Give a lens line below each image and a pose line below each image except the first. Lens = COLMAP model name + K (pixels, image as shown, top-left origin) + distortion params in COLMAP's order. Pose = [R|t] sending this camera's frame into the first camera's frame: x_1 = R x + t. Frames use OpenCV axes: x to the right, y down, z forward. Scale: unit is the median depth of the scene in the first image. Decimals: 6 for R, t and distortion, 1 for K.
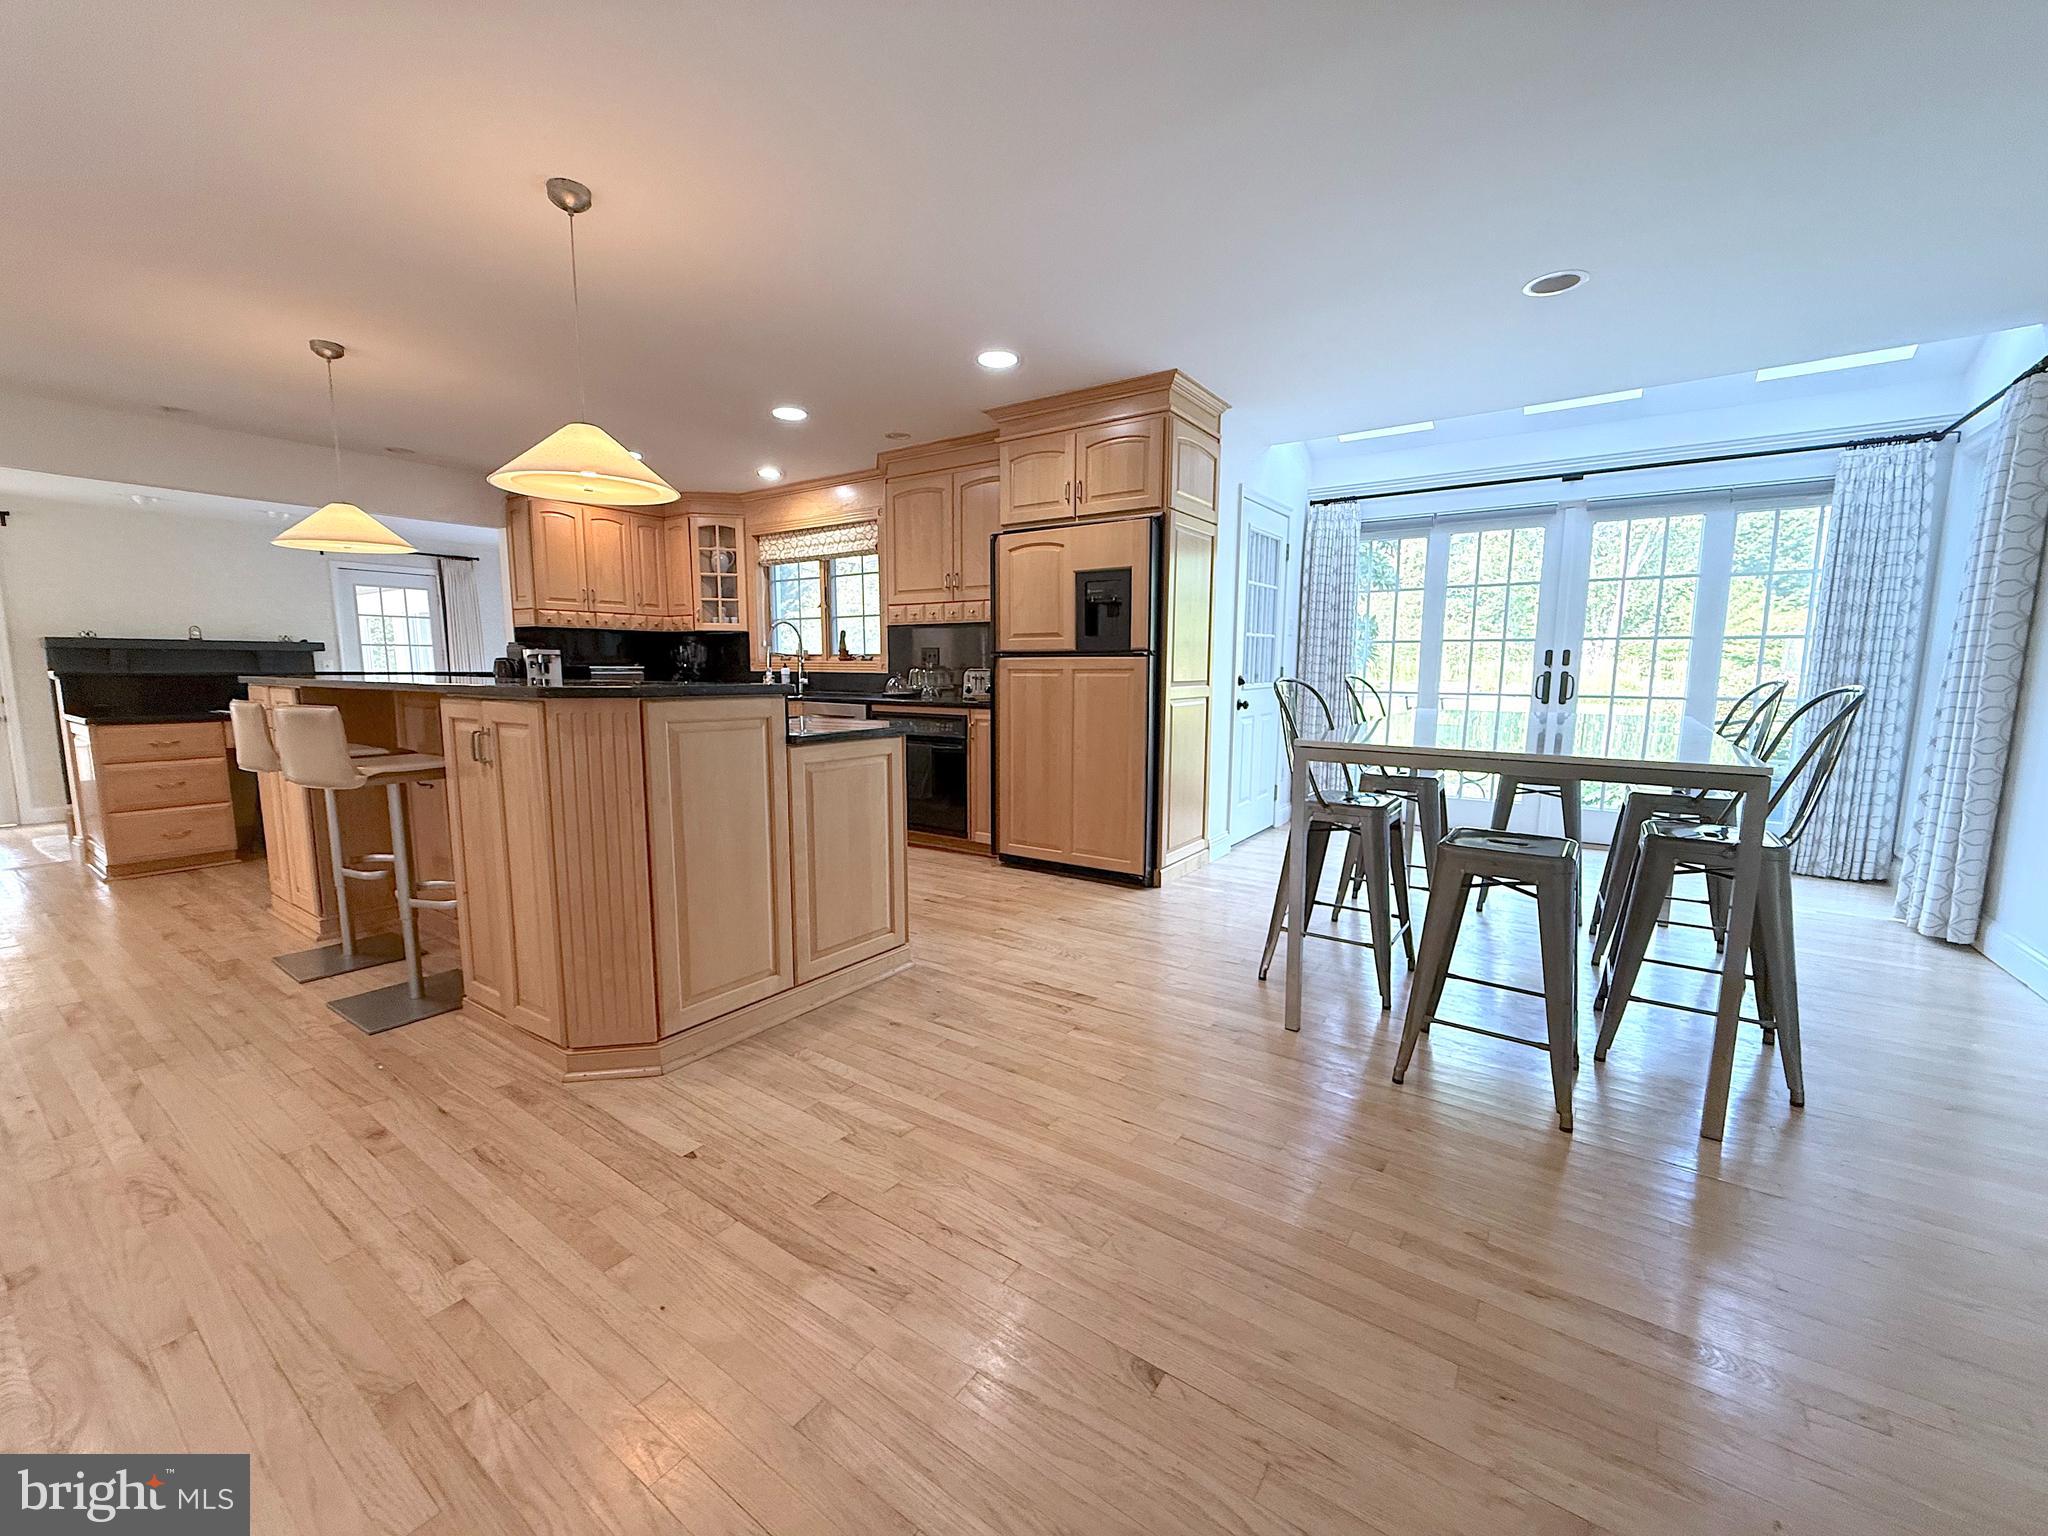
lens RADIAL K [[816.4, 0, 1024.0], [0, 816.4, 768.0], [0, 0, 1]] dist [0.002033, 0.000433]
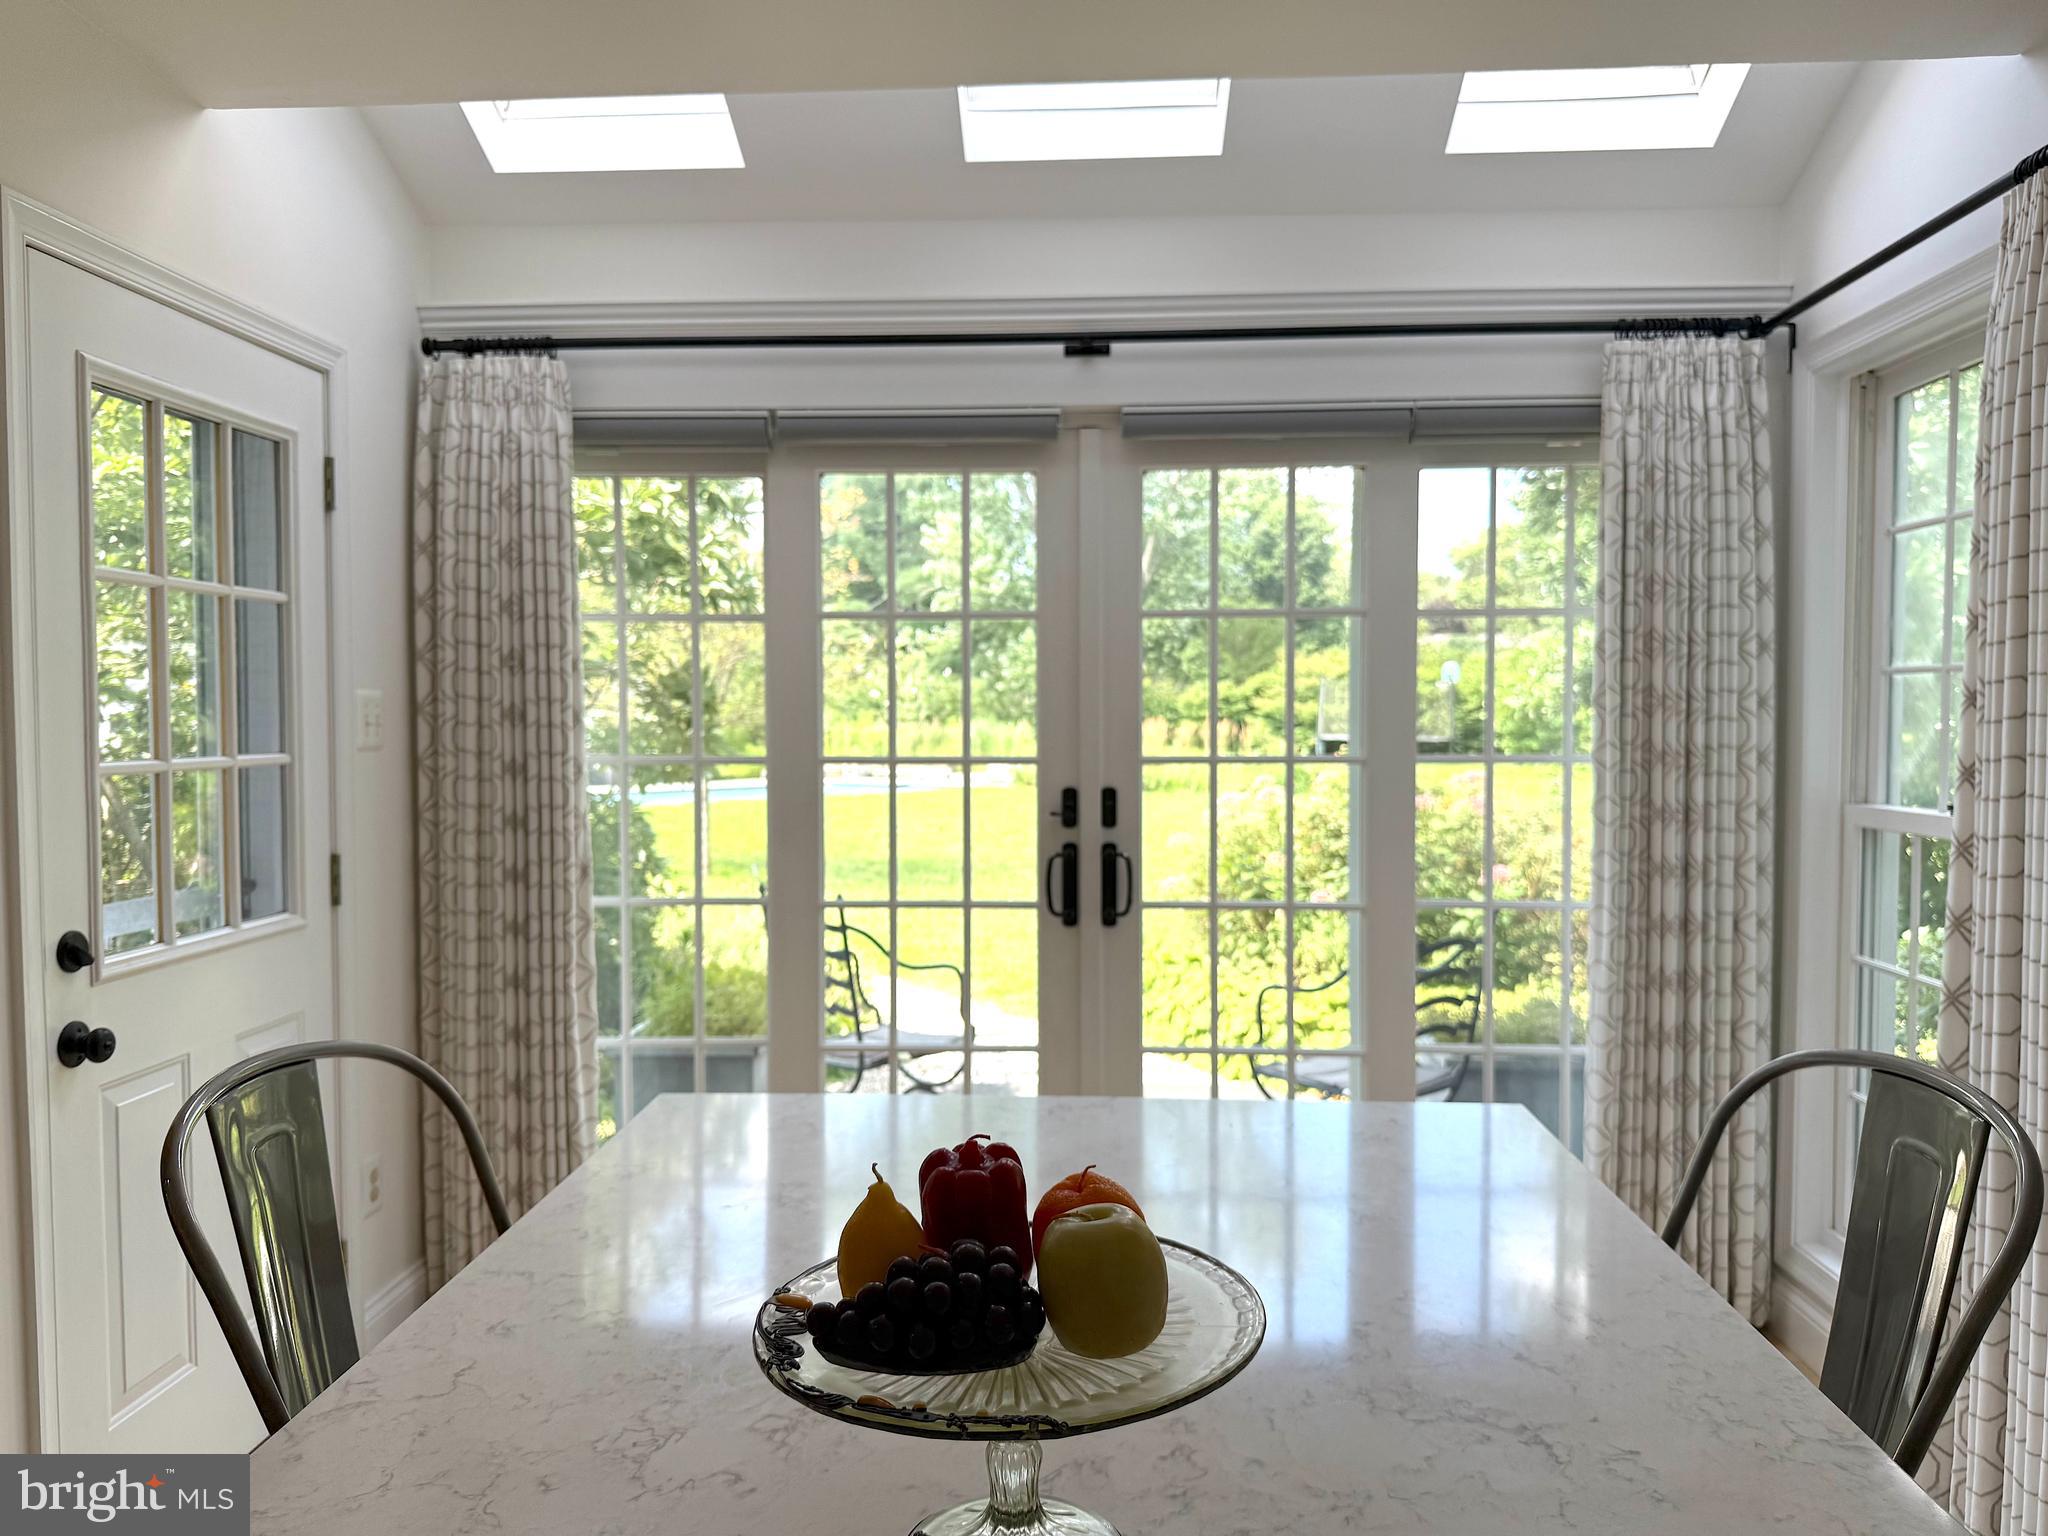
lens RADIAL K [[1448.2, 0, 1024.0], [0, 1448.2, 768.0], [0, 0, 1]] dist [-0.005672, -0.000940]
pose [[0.852484, -0.021707, 0.522303, 0.276766], [0.070855, 0.994715, -0.074307, -0.106506], [-0.517930, 0.100353, 0.849516, 0.444200]]
